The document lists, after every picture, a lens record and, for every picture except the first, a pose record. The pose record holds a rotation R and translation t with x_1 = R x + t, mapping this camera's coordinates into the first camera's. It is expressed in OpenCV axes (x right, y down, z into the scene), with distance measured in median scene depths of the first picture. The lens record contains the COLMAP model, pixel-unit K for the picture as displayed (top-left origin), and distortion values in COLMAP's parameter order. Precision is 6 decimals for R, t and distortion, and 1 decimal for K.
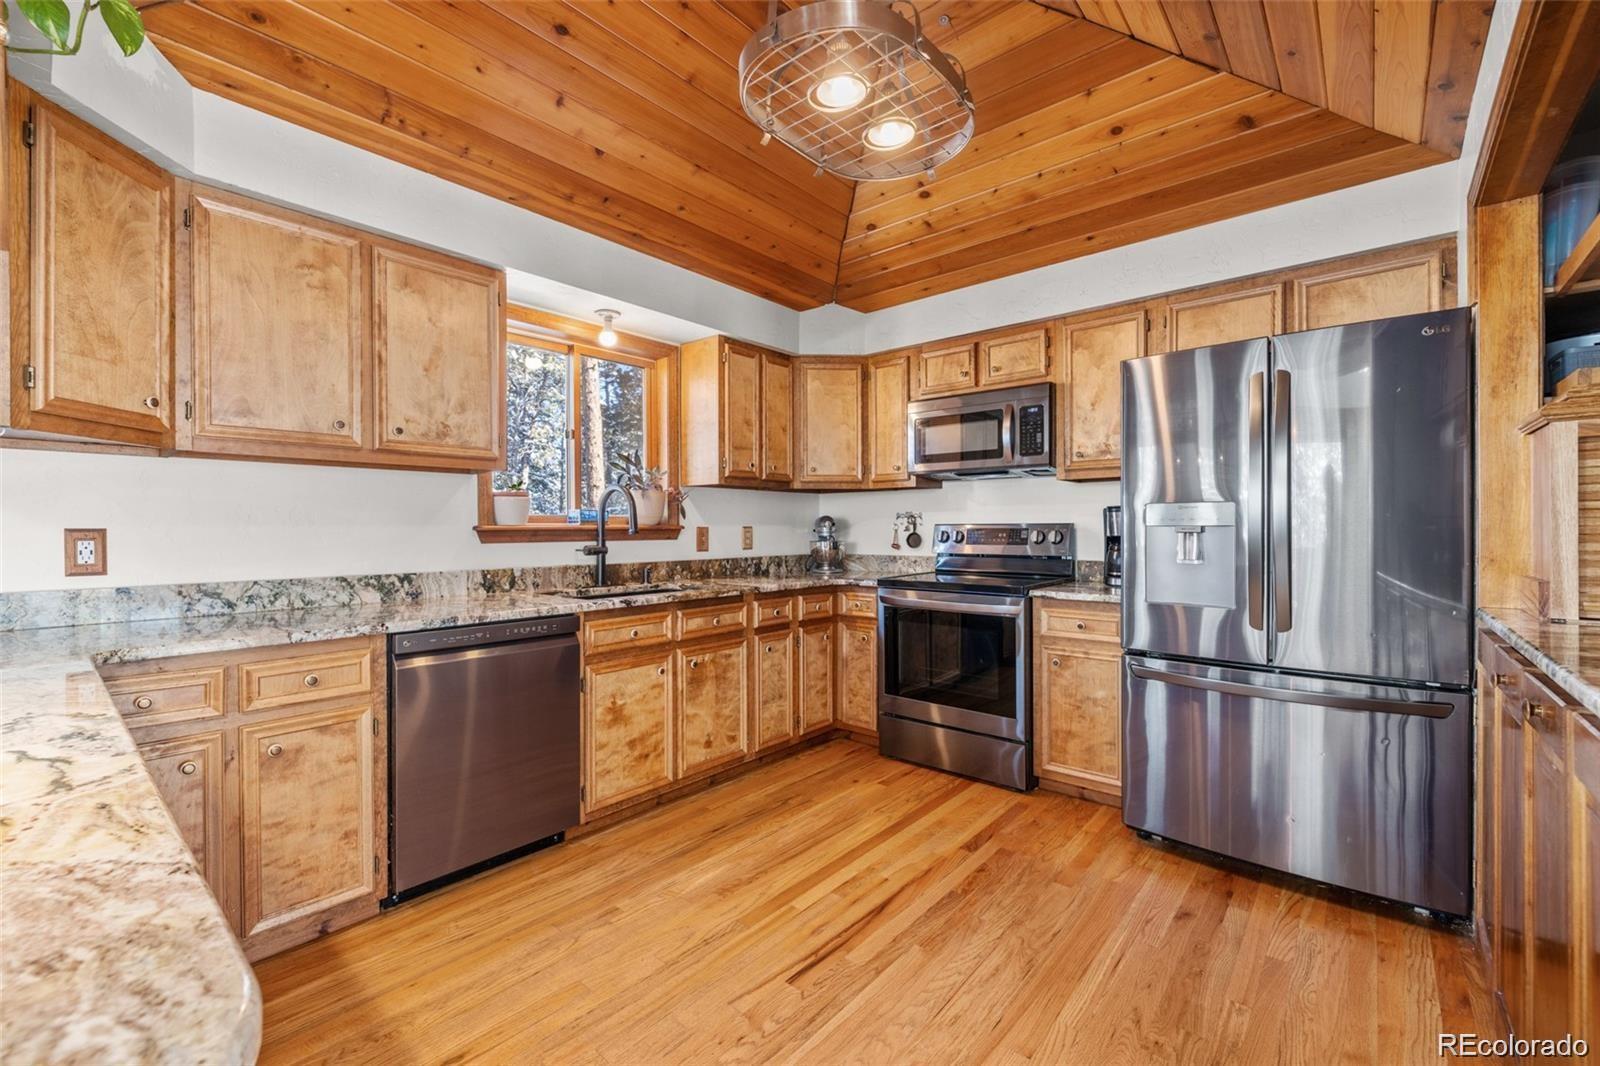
lens RADIAL K [[669.6, 0, 793.5], [0, 669.6, 531.1], [0, 0, 1]] dist [0.000240, -0.000146]
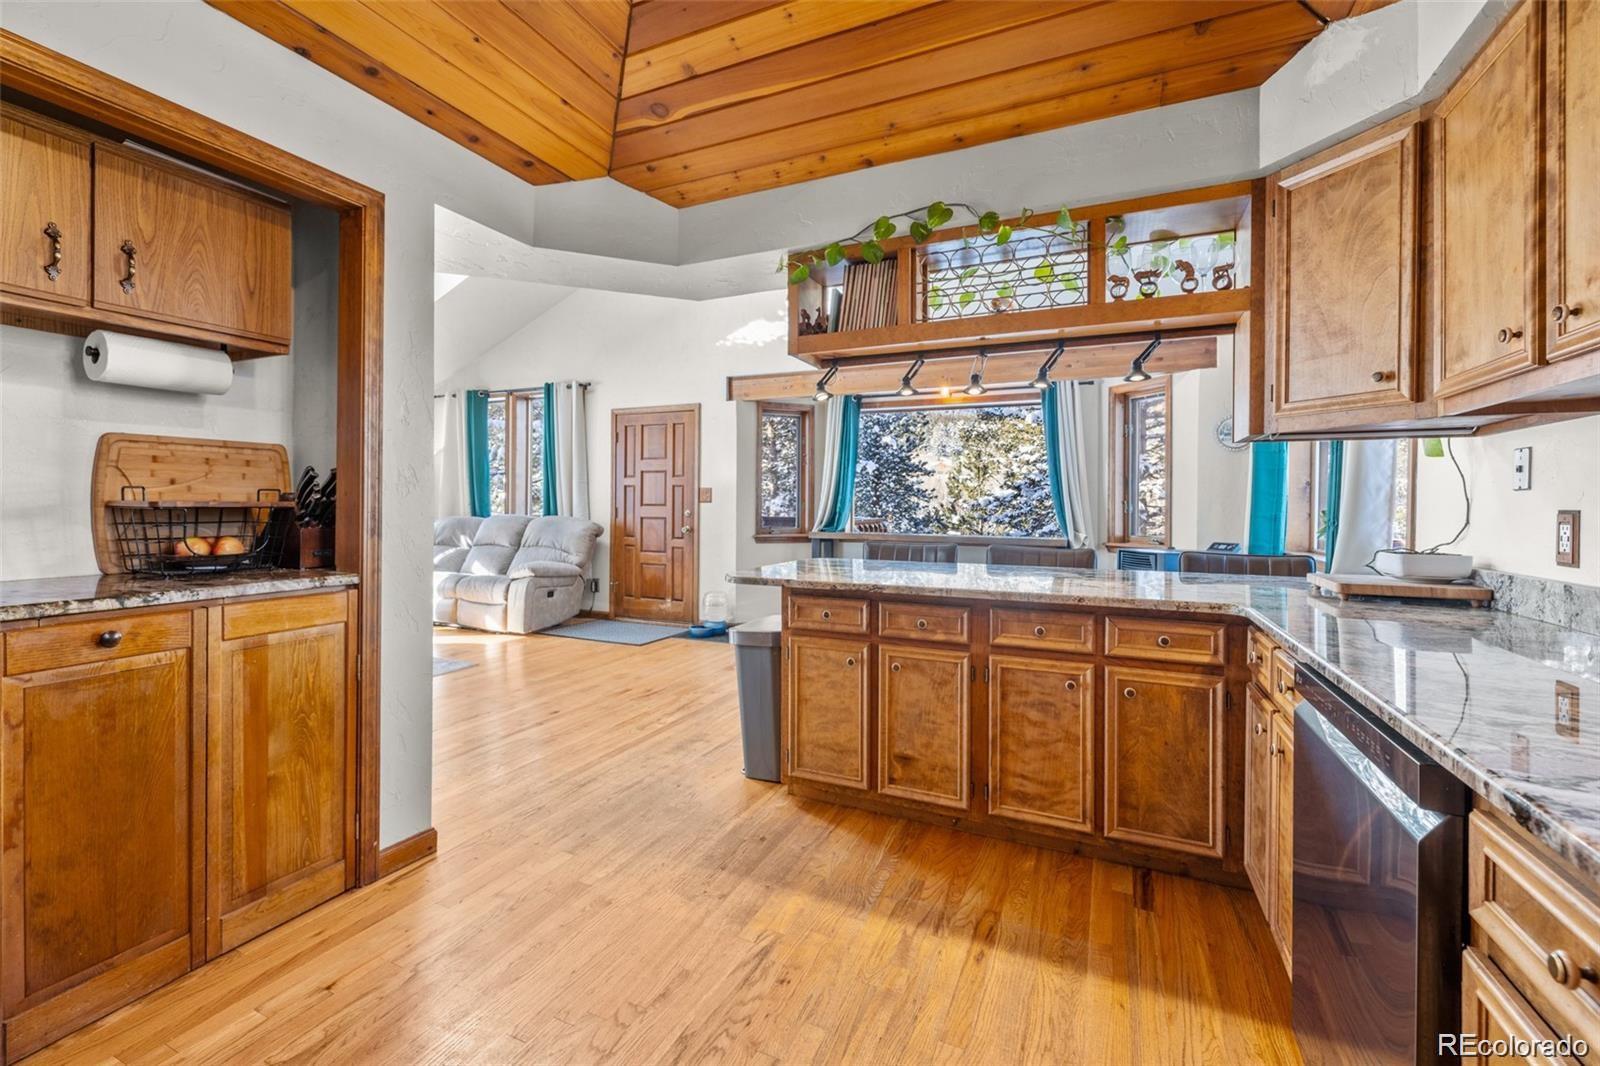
lens RADIAL K [[669.6, 0, 791.3], [0, 669.6, 510.1], [0, 0, 1]] dist [0.000240, -0.000146]
pose [[-0.959325, -0.008210, -0.282186, 0.063081], [-0.011715, 0.999874, 0.010738, -0.000375], [0.282062, 0.013608, -0.959300, 0.866448]]
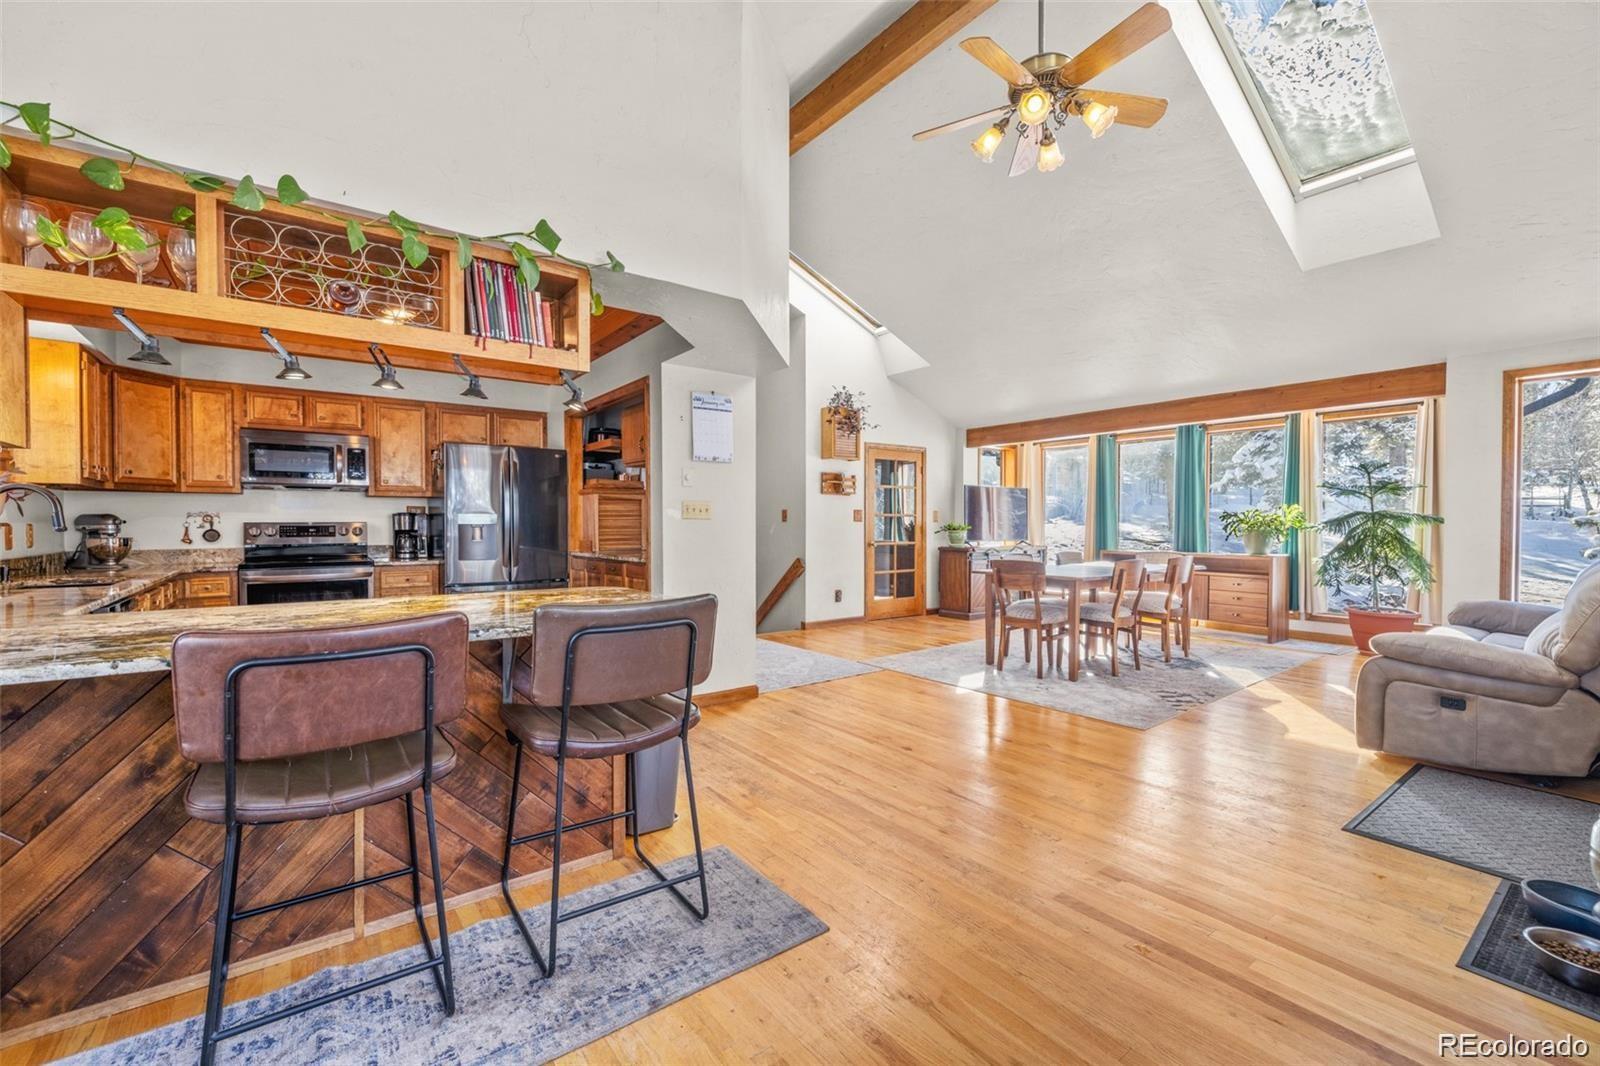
lens RADIAL K [[669.6, 0, 792.5], [0, 669.6, 531.4], [0, 0, 1]] dist [0.000240, -0.000146]
pose [[0.213749, -0.009492, 0.976843, -0.914564], [0.004928, 0.999951, 0.008638, 0.001204], [-0.976876, 0.002968, 0.213785, -0.330859]]
